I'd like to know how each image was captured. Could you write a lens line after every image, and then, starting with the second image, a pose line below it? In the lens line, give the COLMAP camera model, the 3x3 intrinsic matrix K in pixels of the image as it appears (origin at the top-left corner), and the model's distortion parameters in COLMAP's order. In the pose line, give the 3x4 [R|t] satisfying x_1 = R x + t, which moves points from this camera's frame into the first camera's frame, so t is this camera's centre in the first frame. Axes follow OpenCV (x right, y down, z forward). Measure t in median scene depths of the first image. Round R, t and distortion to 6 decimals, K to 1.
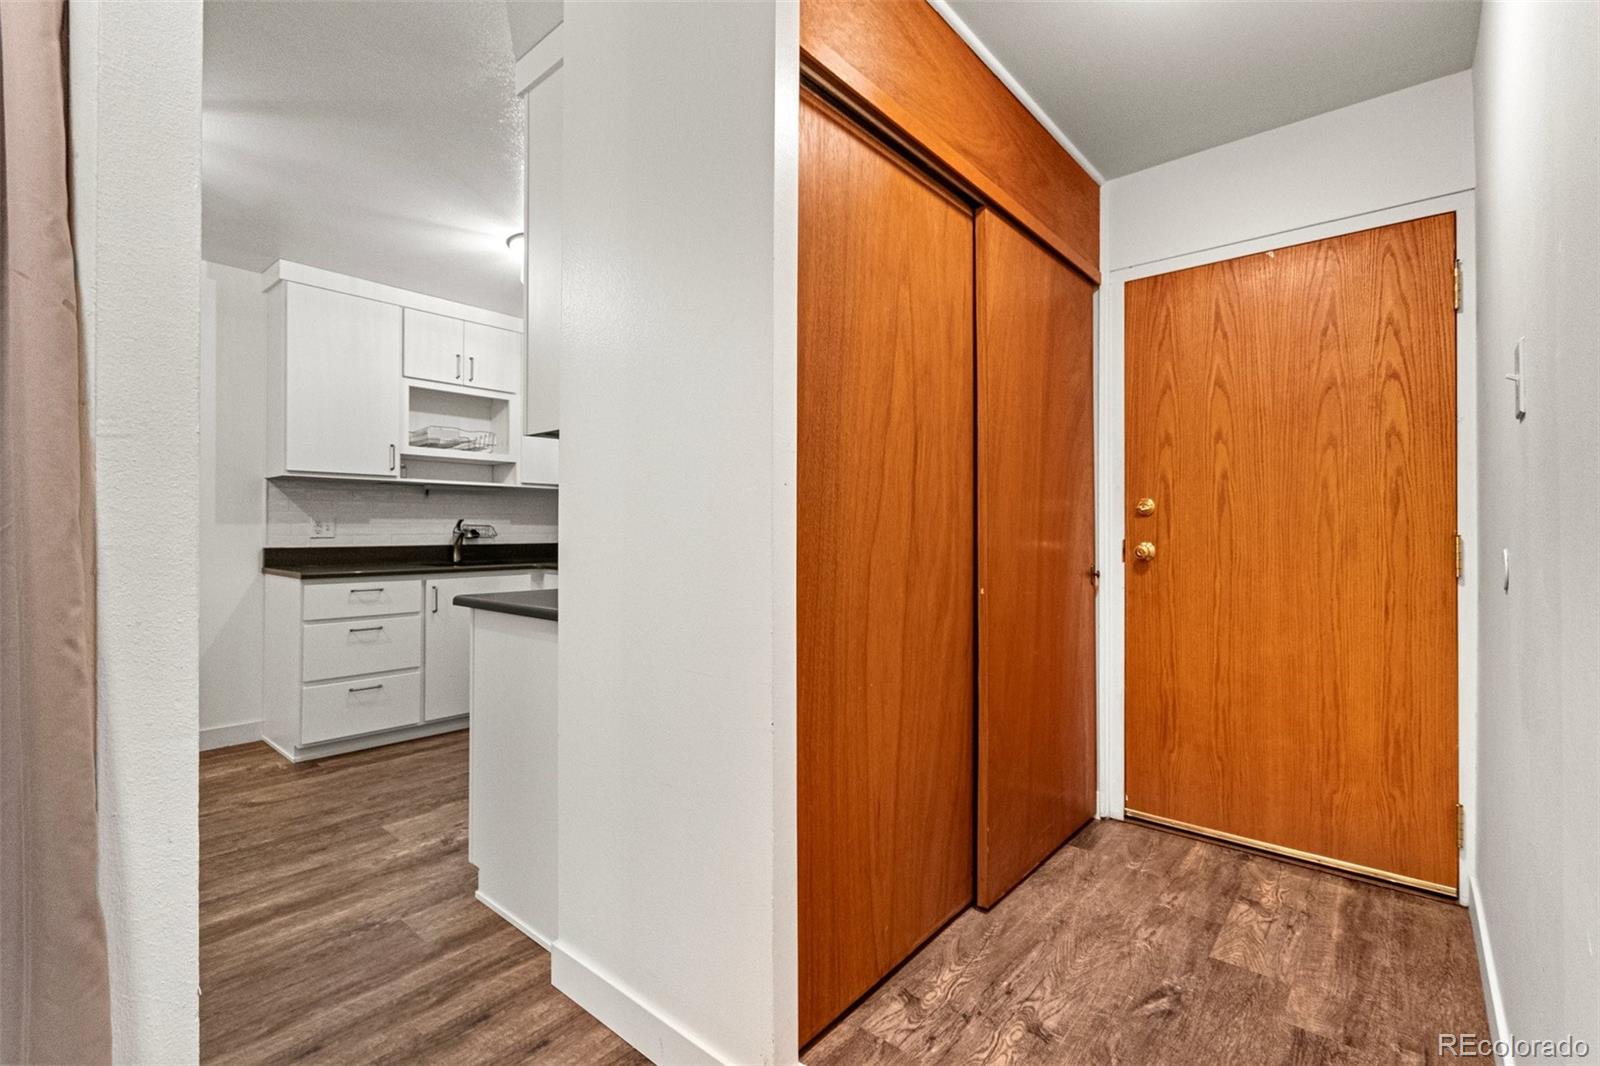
lens RADIAL K [[712.0, 0, 787.6], [0, 712.0, 521.8], [0, 0, 1]] dist [0.005846, -0.003212]
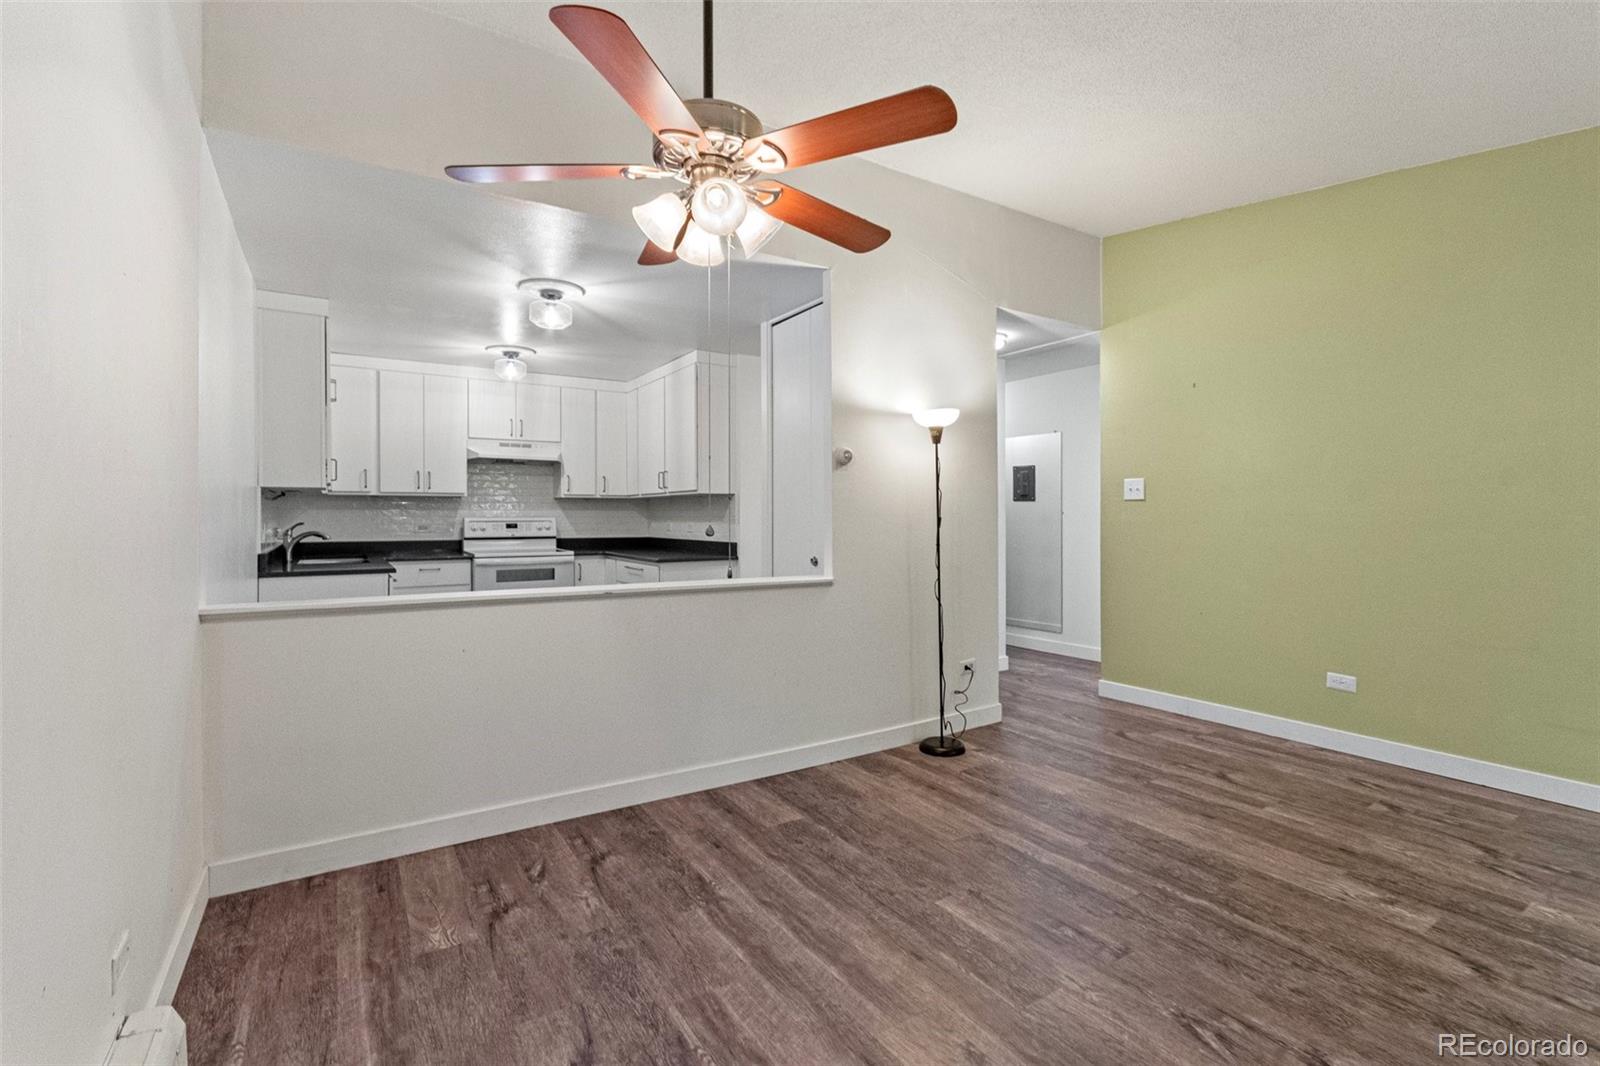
lens RADIAL K [[712.0, 0, 787.6], [0, 712.0, 521.8], [0, 0, 1]] dist [0.005846, -0.003212]
pose [[0.287266, -0.013105, 0.957761, -1.852799], [-0.006567, 0.999856, 0.015650, -0.038933], [-0.957828, -0.010786, 0.287139, -0.040248]]
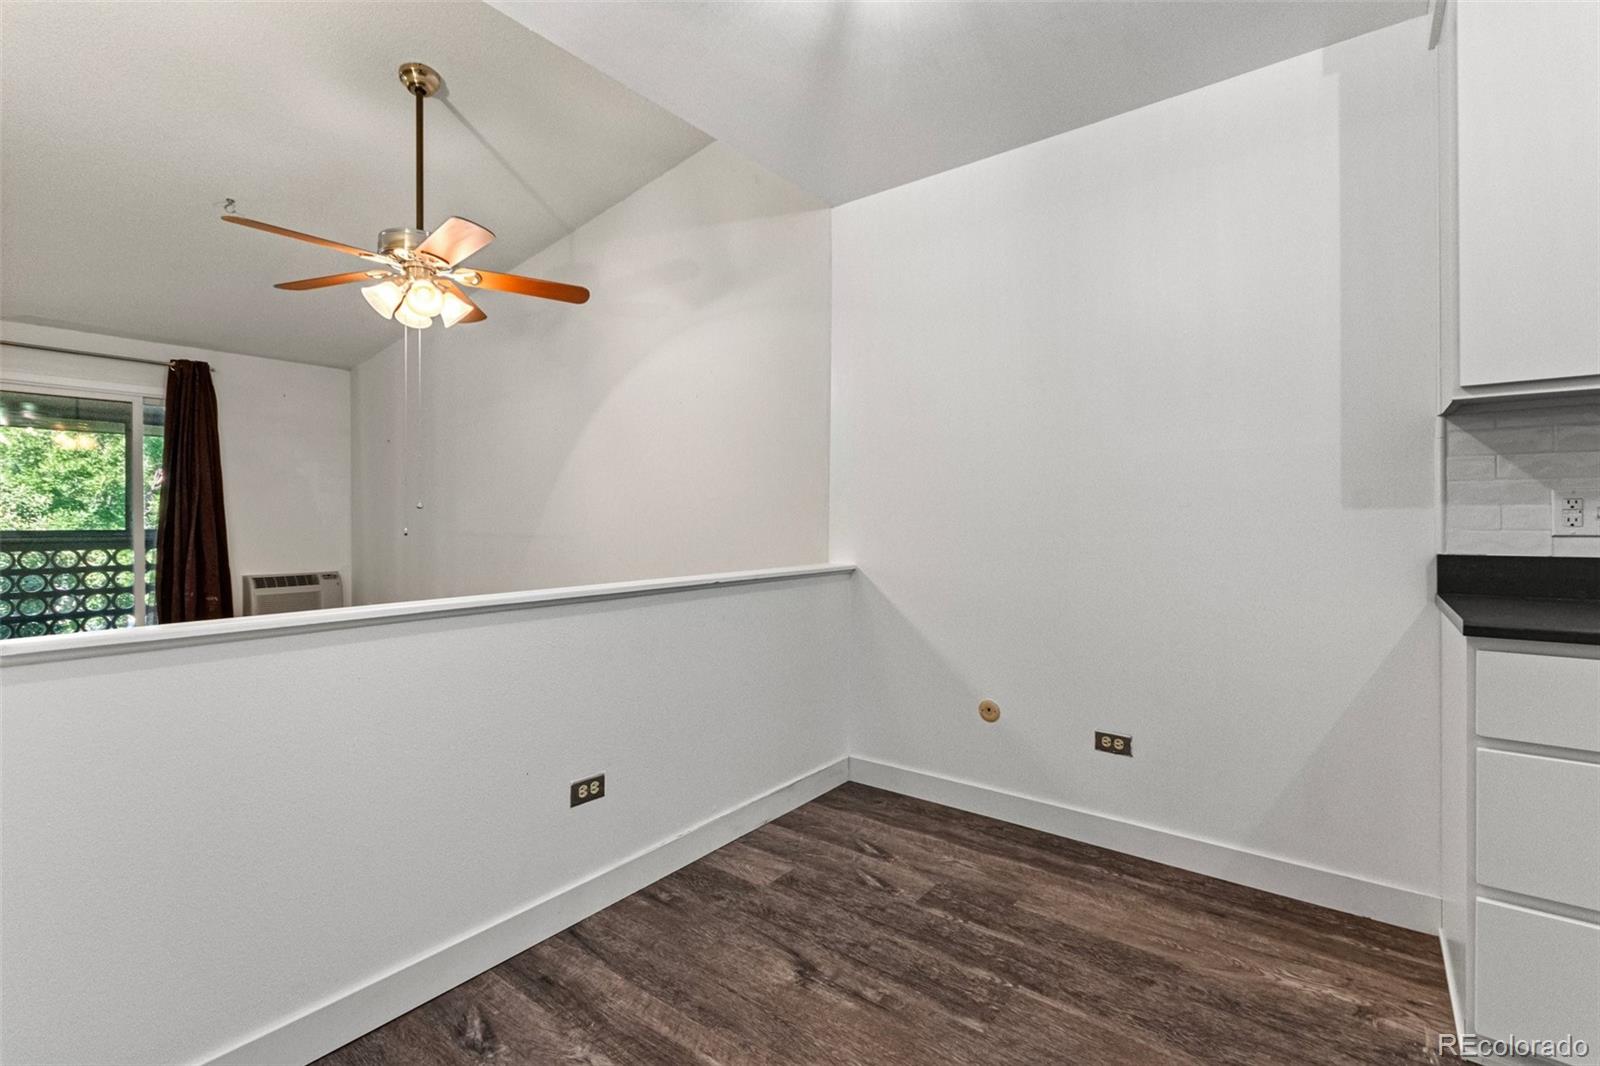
lens RADIAL K [[716.8, 0, 786.1], [0, 716.8, 526.8], [0, 0, 1]] dist [0.002286, -0.000314]
pose [[0.048111, -0.000562, -0.998842, -0.308124], [0.010950, 0.999940, -0.000035, 0.014695], [0.998782, -0.010935, 0.048114, 0.636381]]
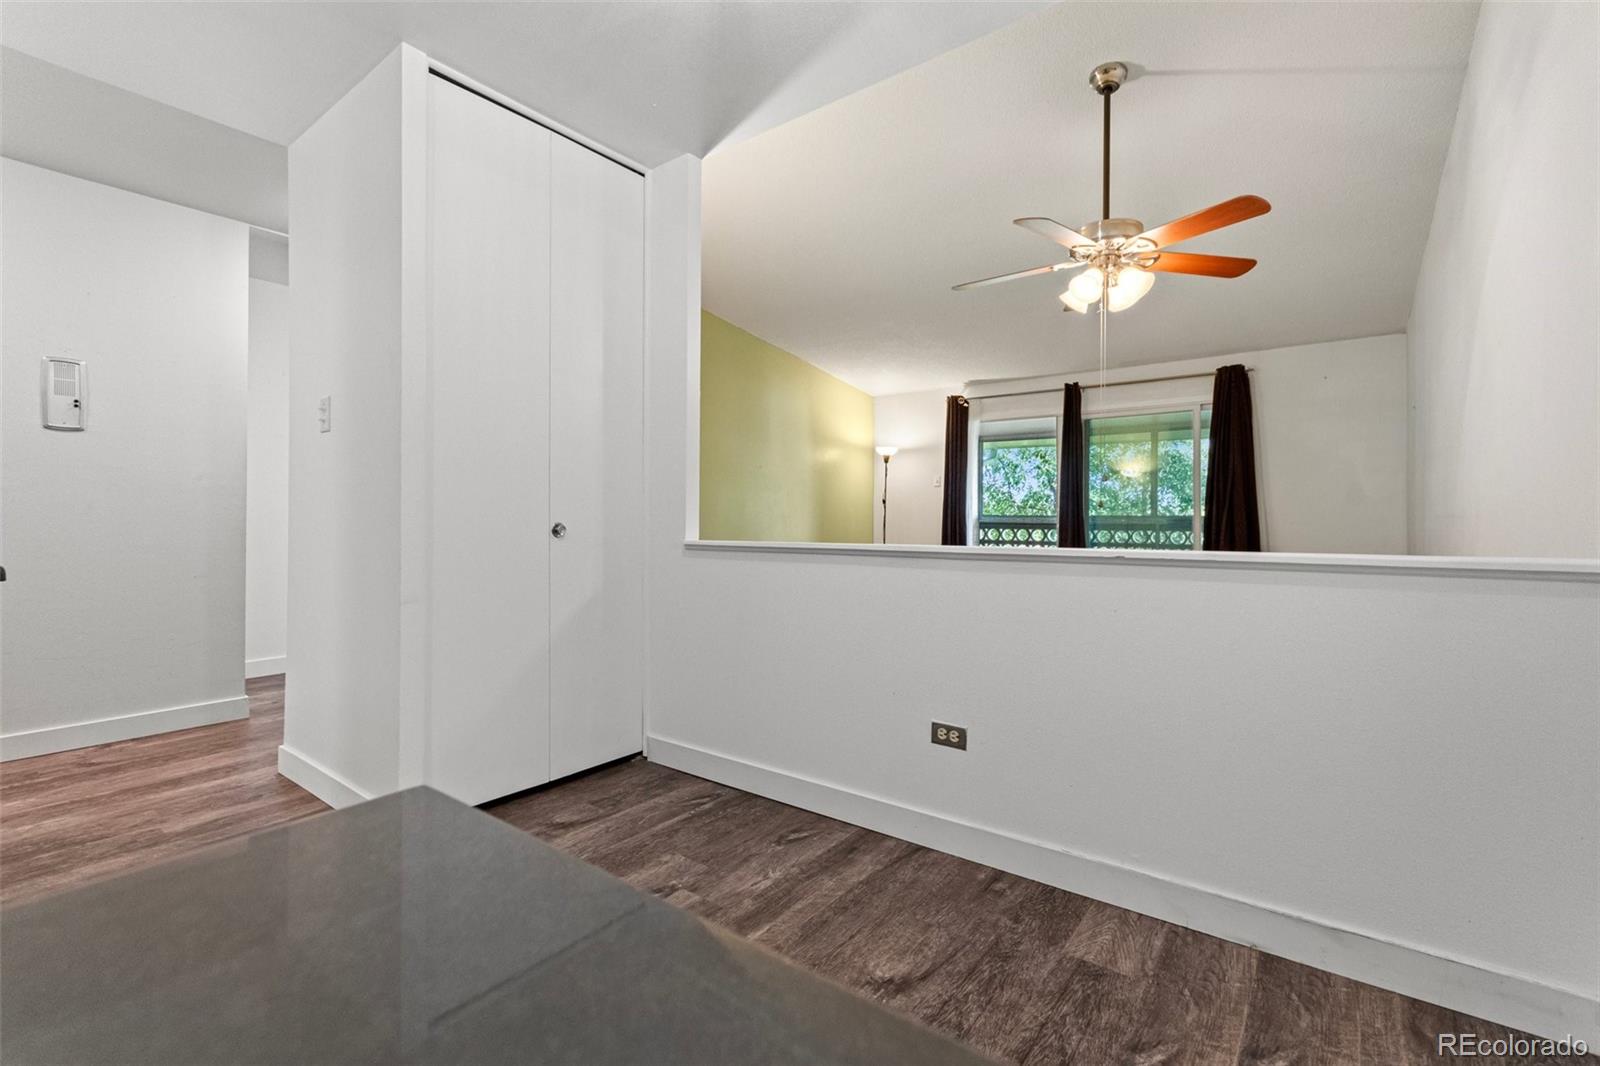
lens RADIAL K [[704.9, 0, 789.2], [0, 704.9, 523.3], [0, 0, 1]] dist [0.001152, -0.000010]
pose [[-0.998434, -0.007542, -0.055431, -0.779067], [-0.007379, 0.999968, -0.003156, 0.049649], [0.055453, -0.002742, -0.998458, 1.166108]]
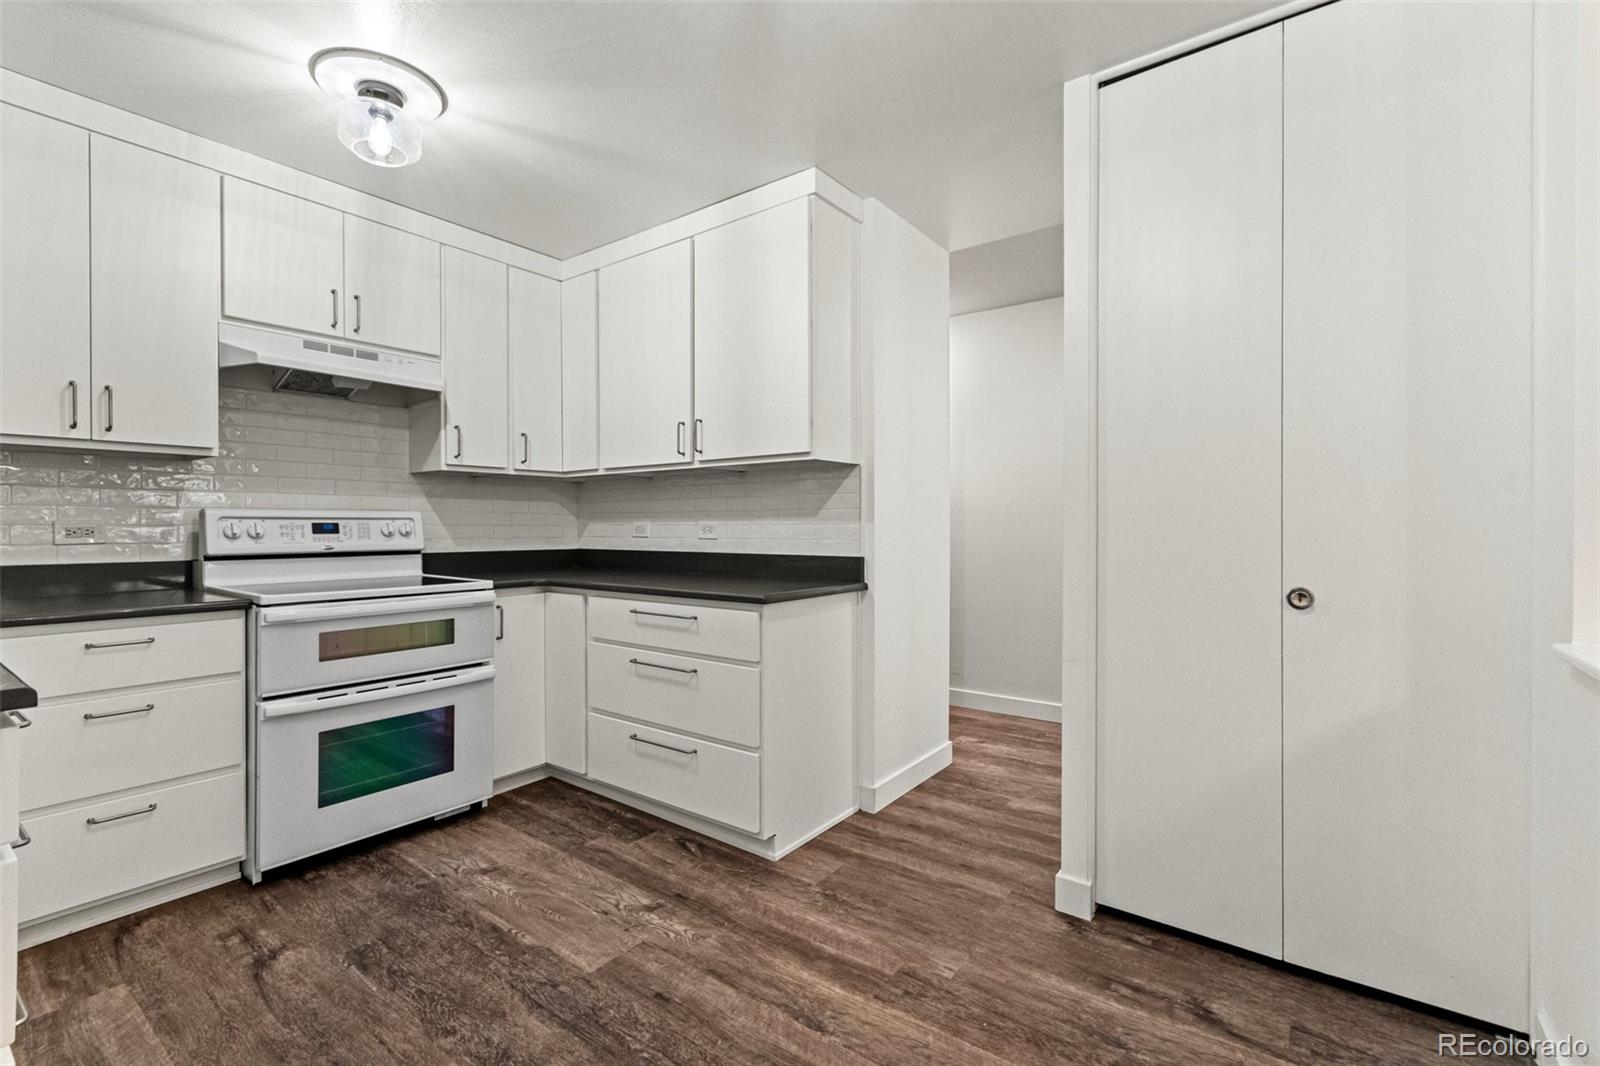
lens RADIAL K [[708.6, 0, 791.6], [0, 708.6, 524.3], [0, 0, 1]] dist [0.008455, -0.002778]
pose [[-0.070835, -0.002536, 0.997485, -1.103306], [-0.007722, 0.999968, 0.001994, -0.001799], [-0.997458, -0.007562, -0.070853, 0.755407]]
